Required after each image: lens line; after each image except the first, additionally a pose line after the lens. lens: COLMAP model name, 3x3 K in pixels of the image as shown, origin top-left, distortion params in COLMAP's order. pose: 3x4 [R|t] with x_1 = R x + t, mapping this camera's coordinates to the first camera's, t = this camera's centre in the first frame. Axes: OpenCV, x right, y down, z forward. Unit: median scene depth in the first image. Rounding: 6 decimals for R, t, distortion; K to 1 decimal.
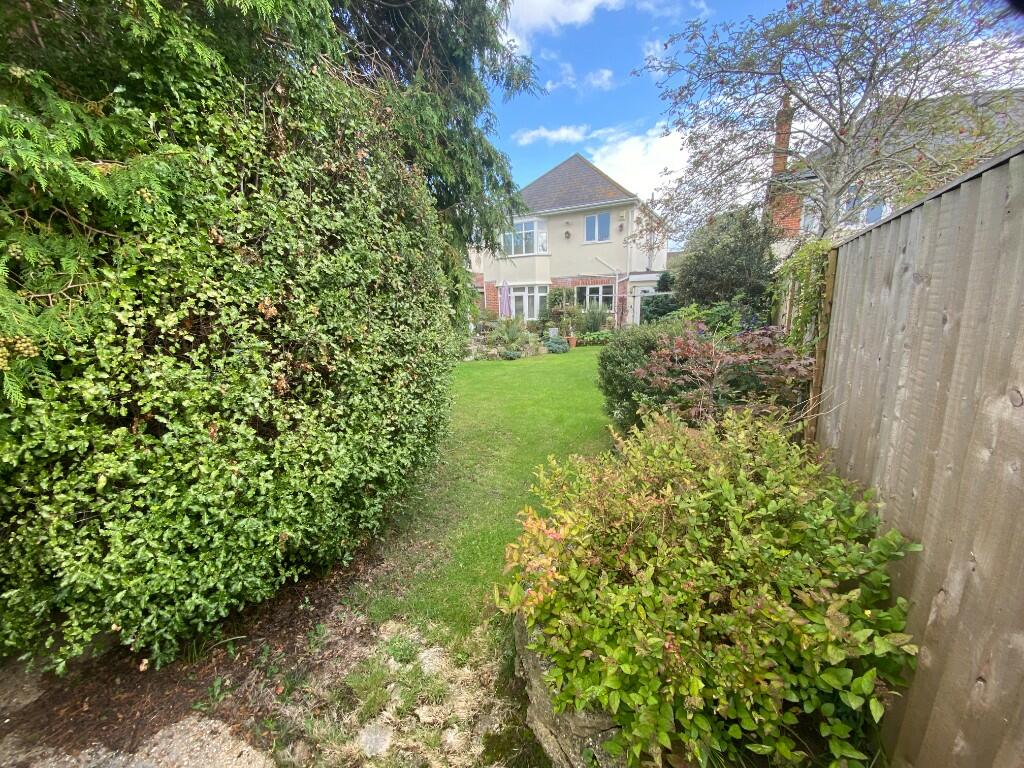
lens RADIAL K [[413.6, 0, 512.0], [0, 413.6, 384.0], [0, 0, 1]] dist [0.031780, -0.026988]
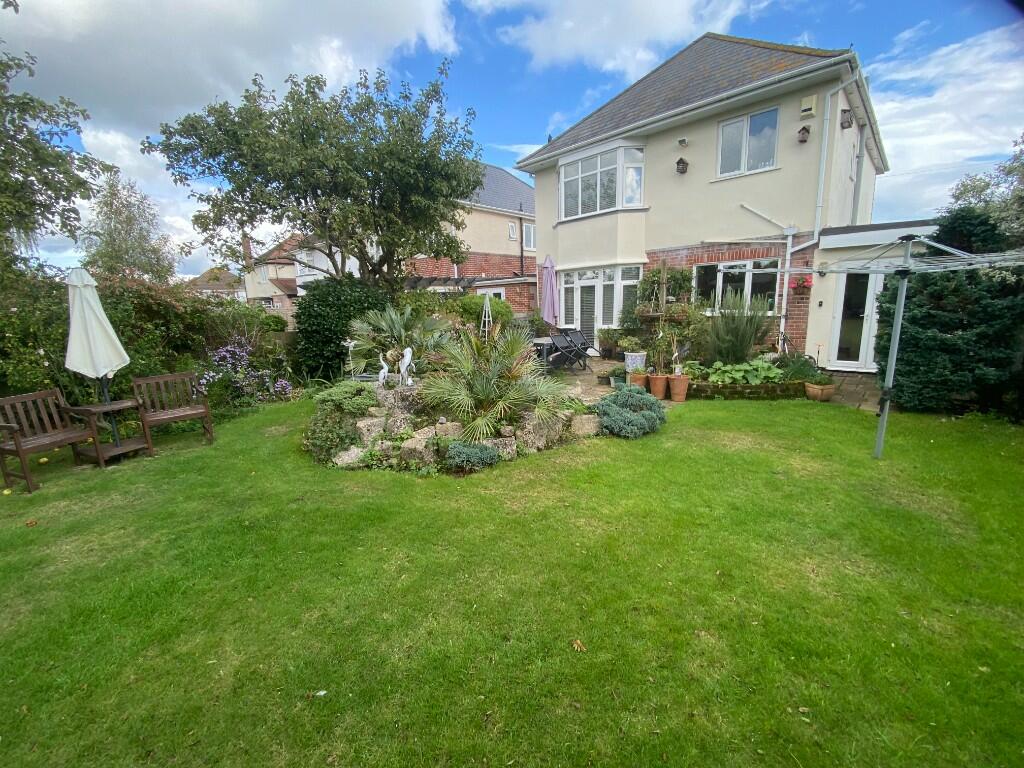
lens RADIAL K [[409.1, 0, 498.3], [0, 409.1, 383.0], [0, 0, 1]] dist [0.000761, -0.015932]
pose [[0.955940, 0.045953, -0.289943, 0.076042], [-0.043301, 0.998941, 0.015560, -0.088111], [0.290351, -0.002319, 0.956917, 0.454470]]
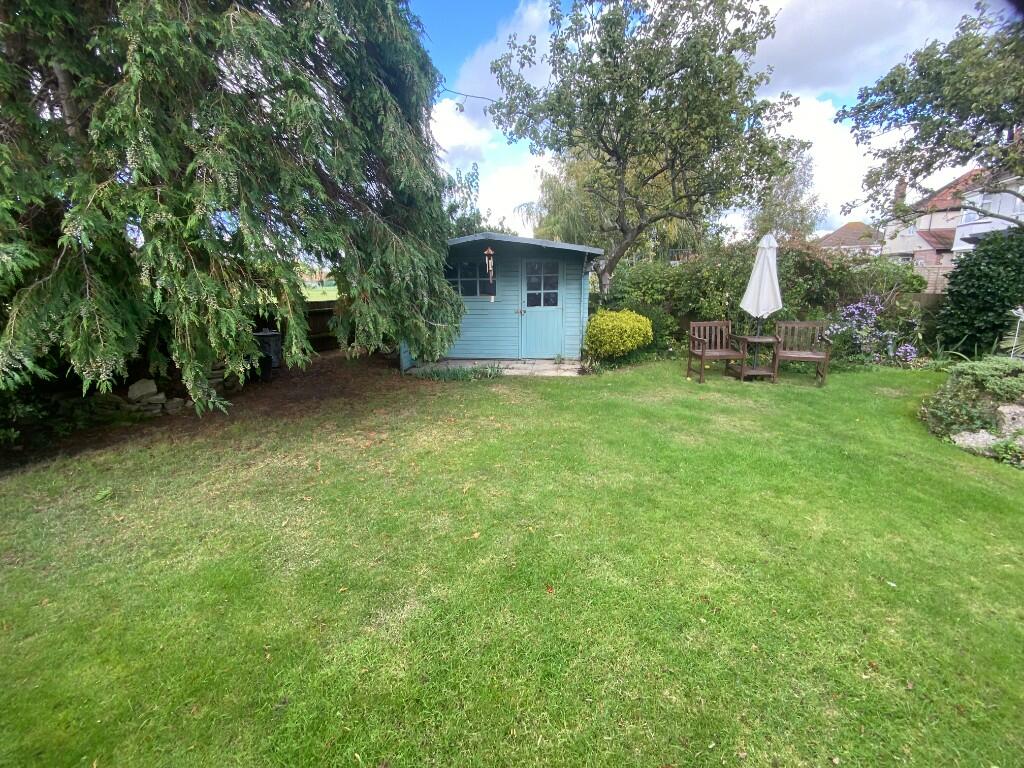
lens RADIAL K [[403.9, 0, 532.2], [0, 403.9, 390.9], [0, 0, 1]] dist [0.000482, -0.012771]
pose [[0.046200, 0.286245, -0.957042, 0.101205], [-0.163954, 0.947245, 0.275400, -0.080714], [0.985386, 0.144188, 0.090693, 0.413859]]
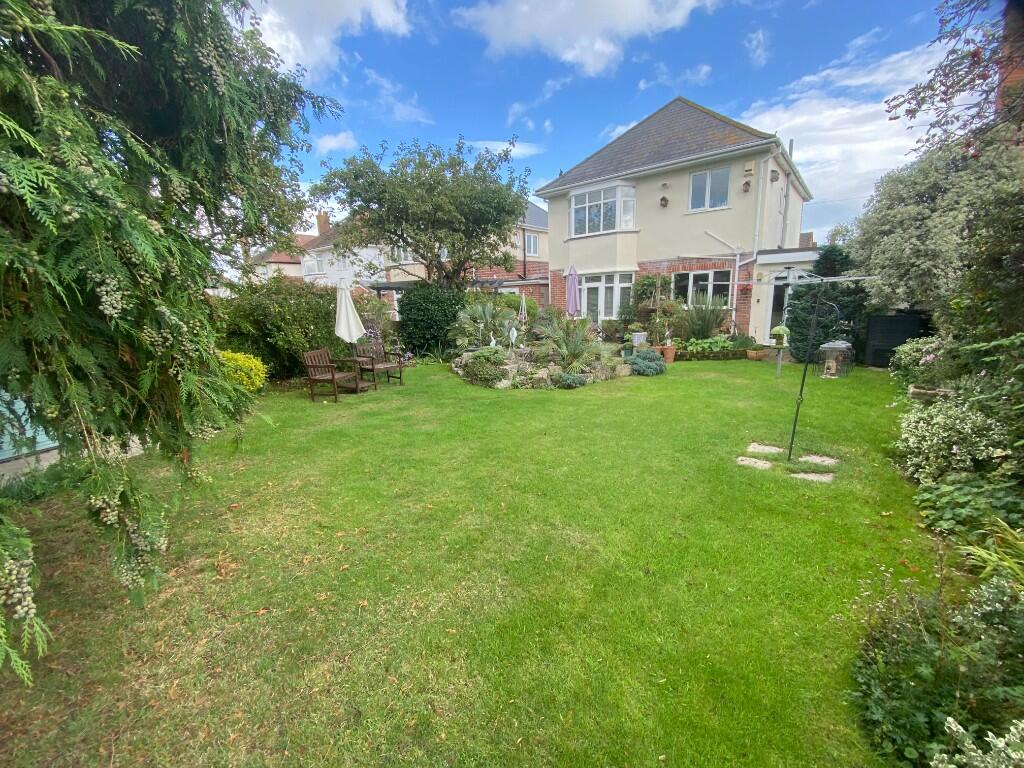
lens RADIAL K [[409.1, 0, 498.3], [0, 409.1, 383.0], [0, 0, 1]] dist [0.000761, -0.015932]
pose [[0.975533, 0.033720, -0.217252, 0.017809], [-0.030736, 0.999381, 0.017099, -0.048162], [0.217694, -0.010003, 0.975966, 0.244319]]
